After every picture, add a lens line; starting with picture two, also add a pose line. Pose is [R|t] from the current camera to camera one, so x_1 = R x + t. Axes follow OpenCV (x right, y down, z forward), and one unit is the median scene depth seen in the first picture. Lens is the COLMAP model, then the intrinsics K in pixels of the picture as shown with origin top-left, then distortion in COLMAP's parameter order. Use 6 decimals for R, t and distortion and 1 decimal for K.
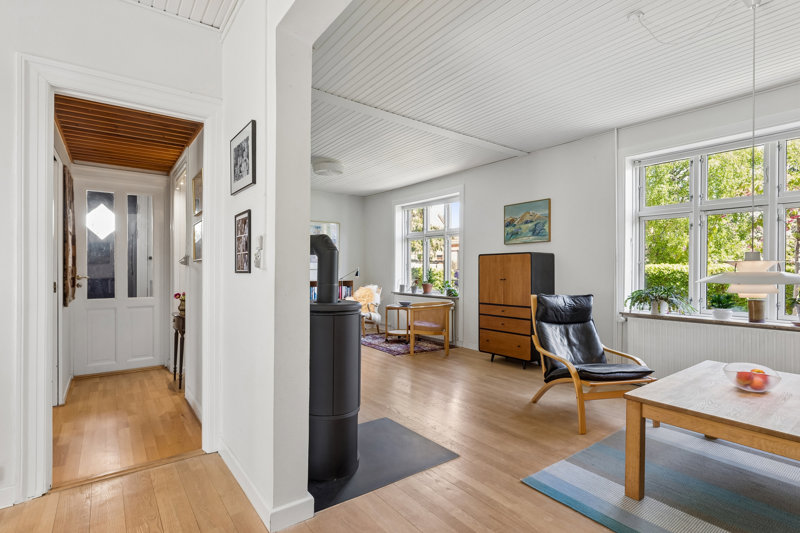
lens RADIAL K [[401.0, 0, 395.4], [0, 401.0, 269.2], [0, 0, 1]] dist [0.000503, 0.000255]
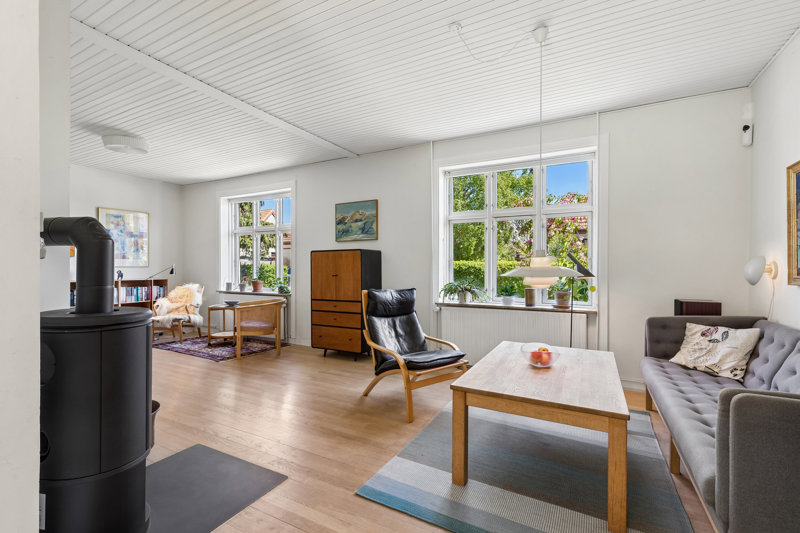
lens RADIAL K [[362.9, 0, 400.0], [0, 362.9, 266.5], [0, 0, 1]] dist [-0.000076, 0.000008]
pose [[0.904164, -0.005116, 0.427154, 0.030076], [0.004384, 0.999987, 0.002697, 0.001133], [-0.427162, -0.000566, 0.904175, 0.118885]]
